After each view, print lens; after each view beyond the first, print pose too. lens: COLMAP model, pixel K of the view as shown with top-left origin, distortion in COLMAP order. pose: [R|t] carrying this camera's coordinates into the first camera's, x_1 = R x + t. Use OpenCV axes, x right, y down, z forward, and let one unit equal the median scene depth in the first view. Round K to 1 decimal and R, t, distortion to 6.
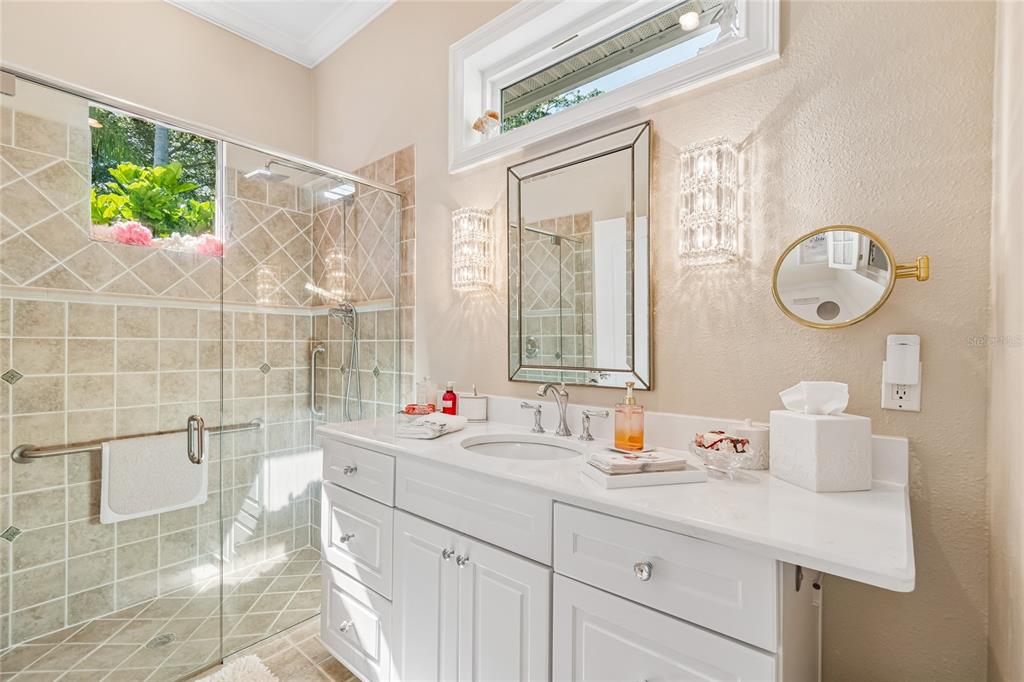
lens RADIAL K [[453.3, 0, 518.5], [0, 453.3, 342.2], [0, 0, 1]] dist [0.000995, -0.001003]
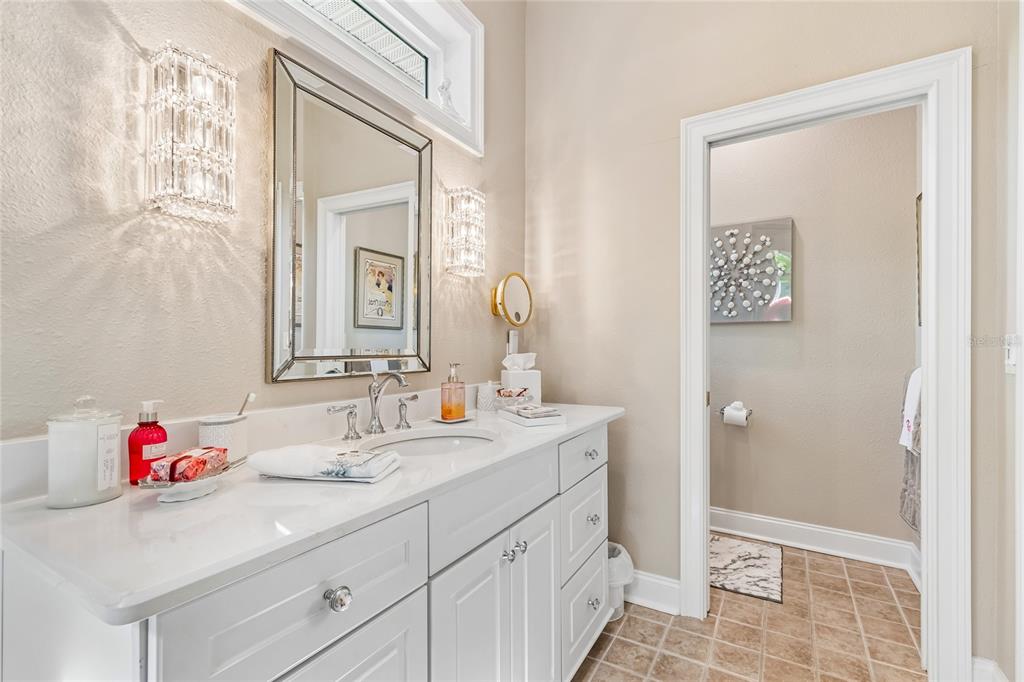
lens RADIAL K [[453.3, 0, 518.3], [0, 453.3, 344.4], [0, 0, 1]] dist [0.000995, -0.001003]
pose [[-0.163230, -0.002280, 0.986585, -0.869707], [-0.010023, 0.999950, 0.000652, 0.033056], [-0.986537, -0.009782, -0.163244, 0.933687]]
